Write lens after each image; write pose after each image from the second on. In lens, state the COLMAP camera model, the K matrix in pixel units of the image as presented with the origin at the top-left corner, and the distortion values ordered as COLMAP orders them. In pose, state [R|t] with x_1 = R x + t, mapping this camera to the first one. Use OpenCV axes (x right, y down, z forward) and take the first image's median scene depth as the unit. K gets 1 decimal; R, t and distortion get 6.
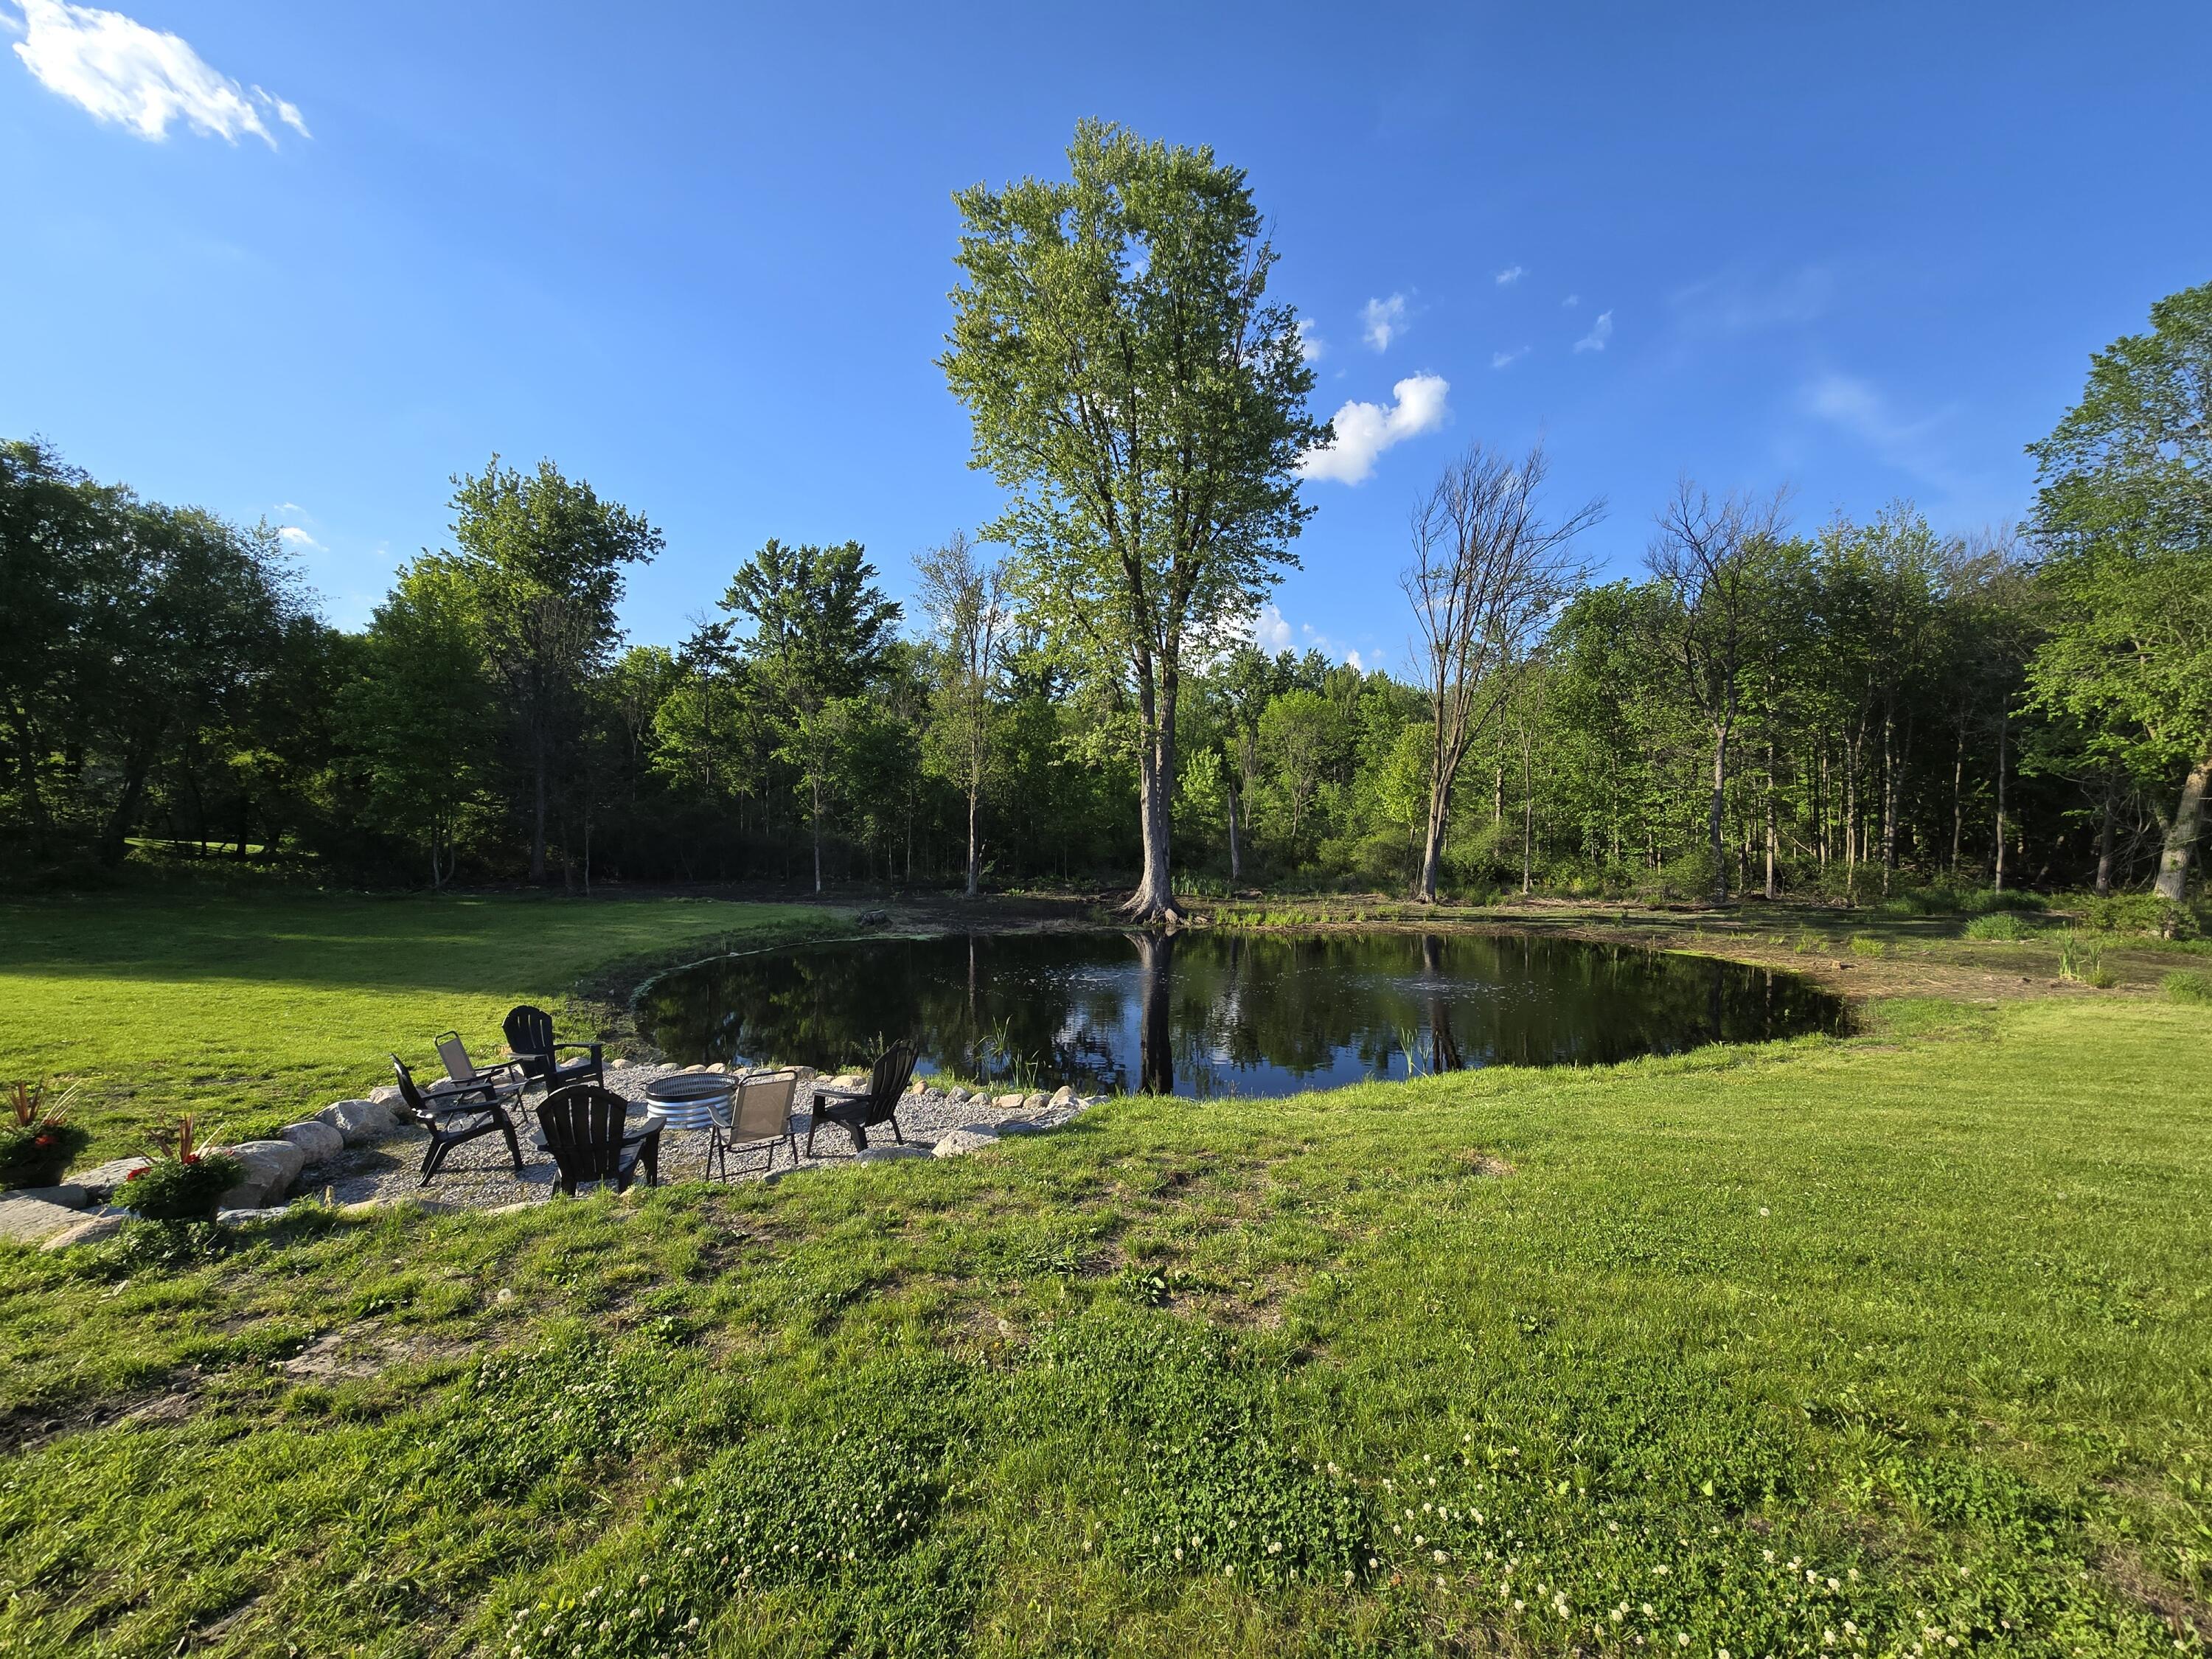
lens RADIAL K [[898.7, 0, 1120.3], [0, 898.7, 820.4], [0, 0, 1]] dist [-0.000672, -0.000703]
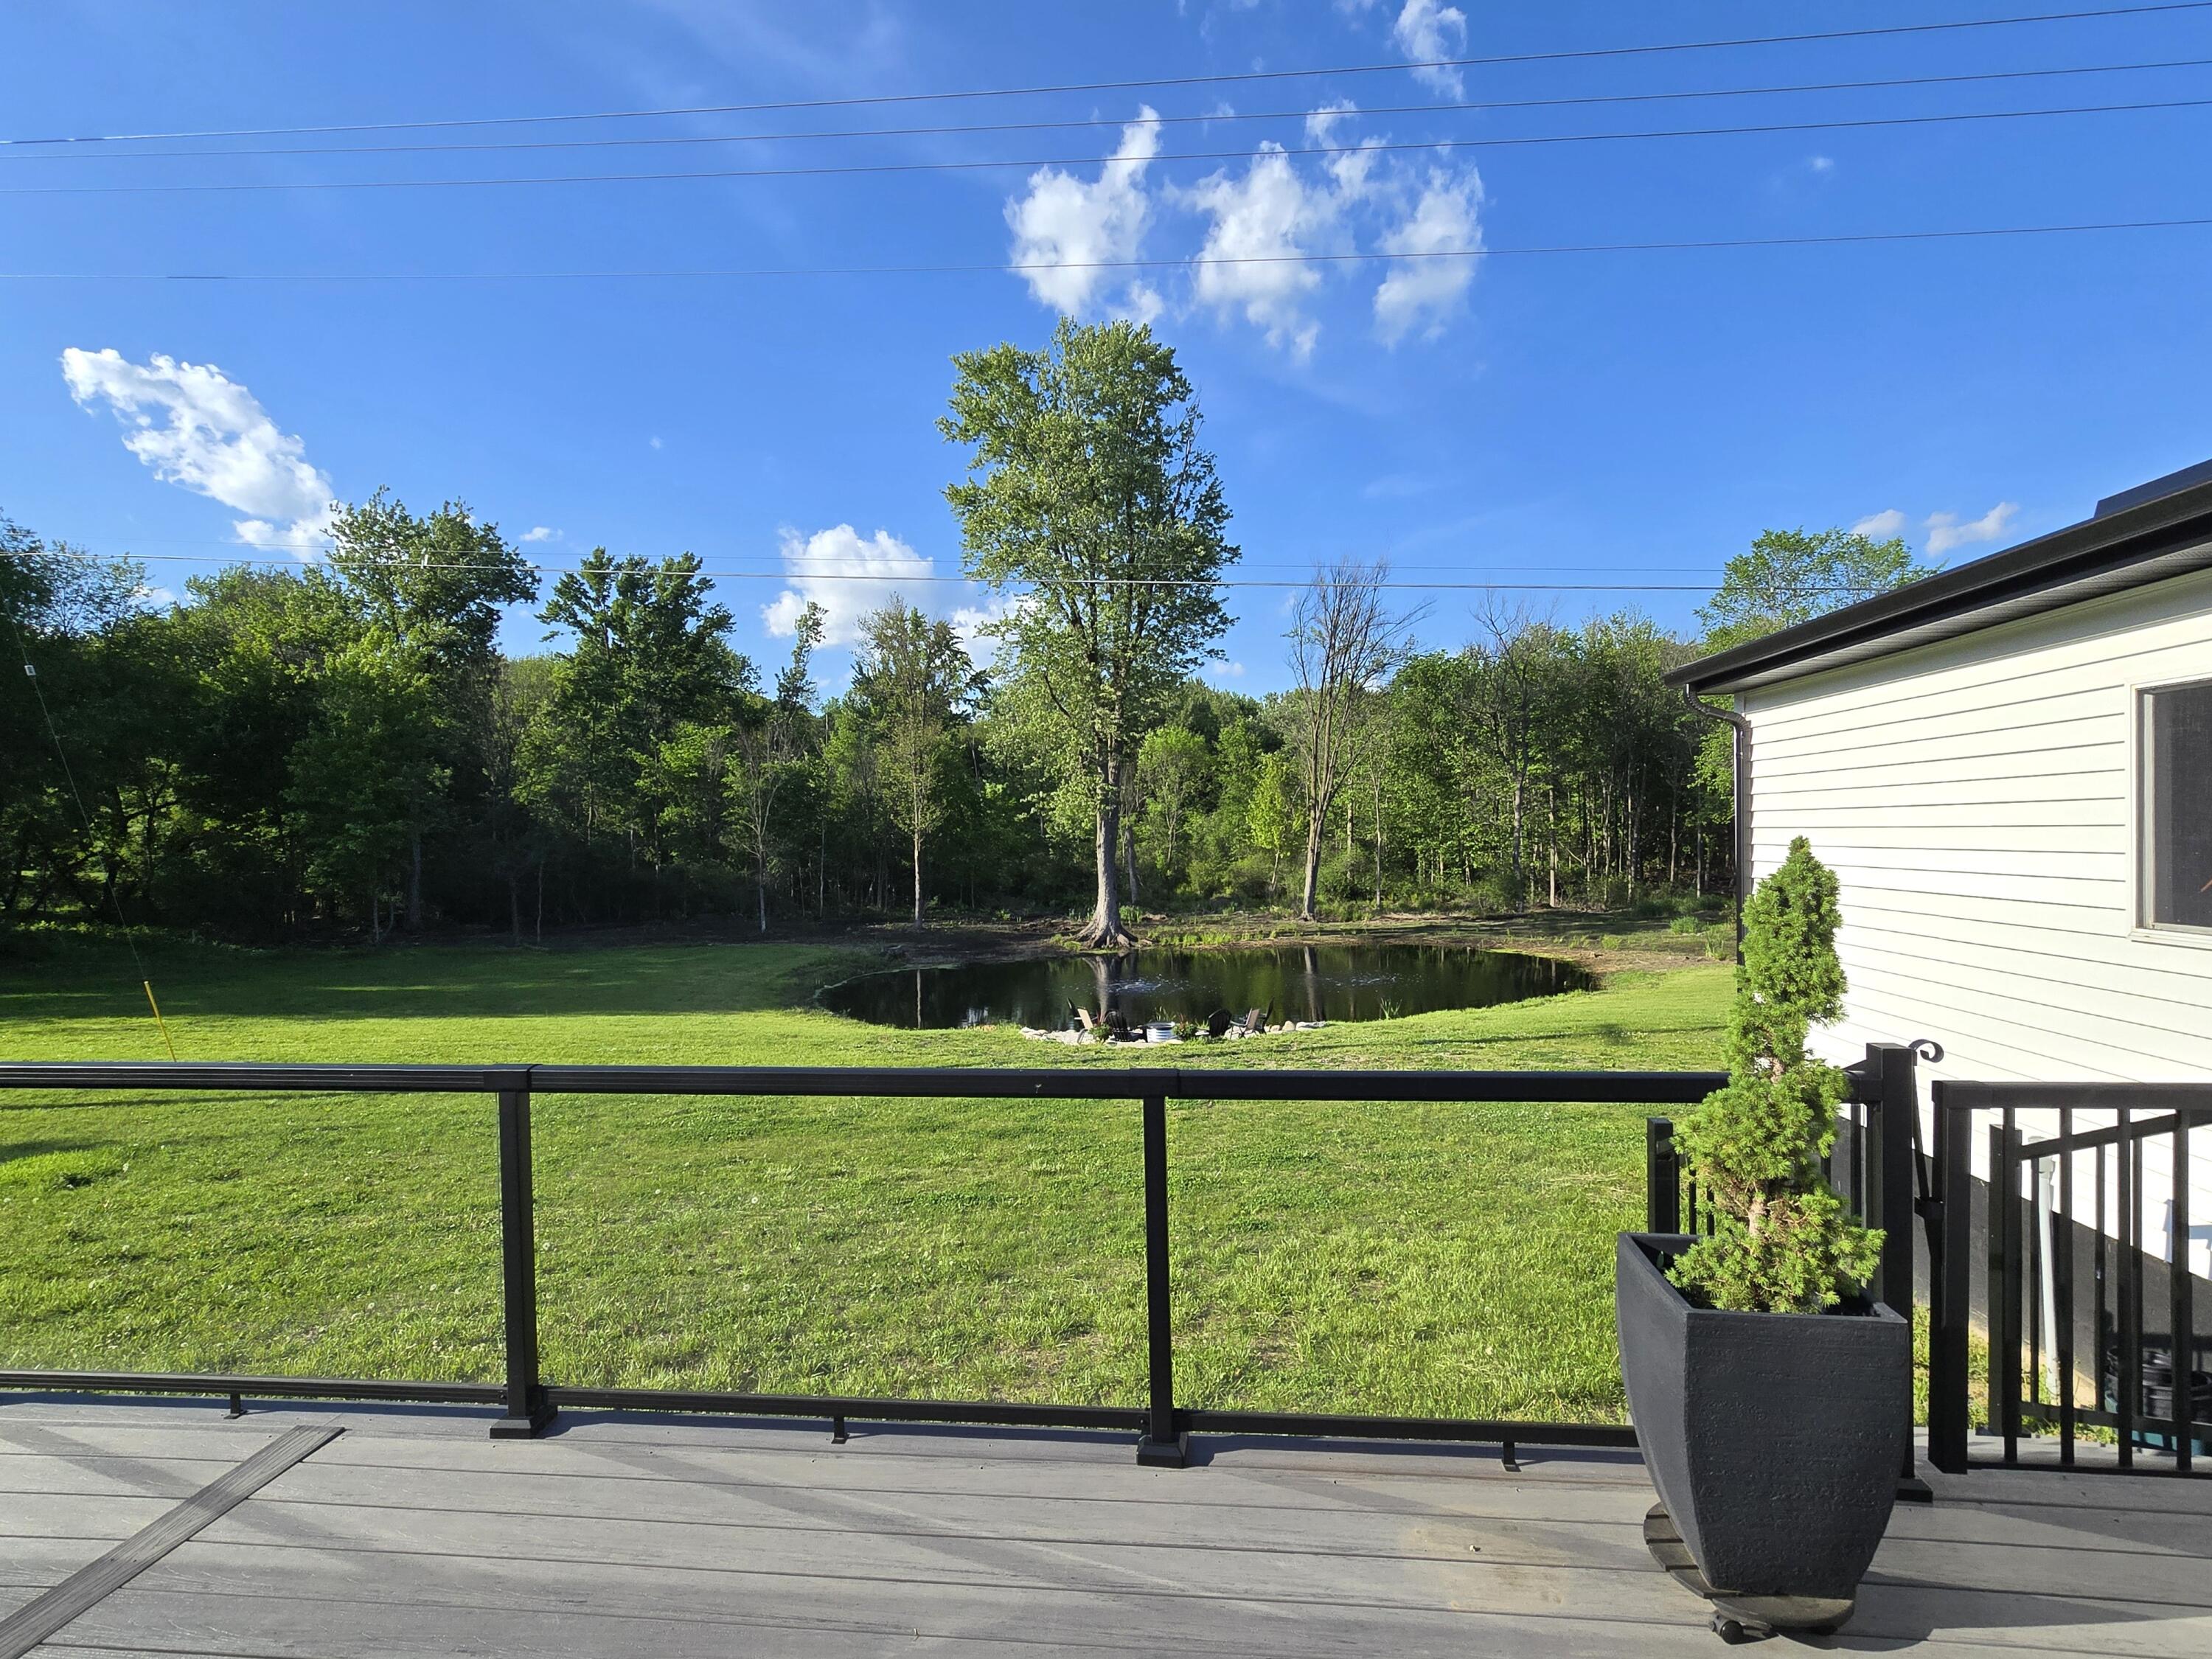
lens RADIAL K [[1058.1, 0, 1117.4], [0, 1058.1, 813.3], [0, 0, 1]] dist [-0.000361, -0.000228]
pose [[0.971319, -0.014519, 0.237337, -0.233902], [0.016152, 0.999857, -0.004938, -0.047219], [-0.237232, 0.008630, 0.971415, -0.316458]]
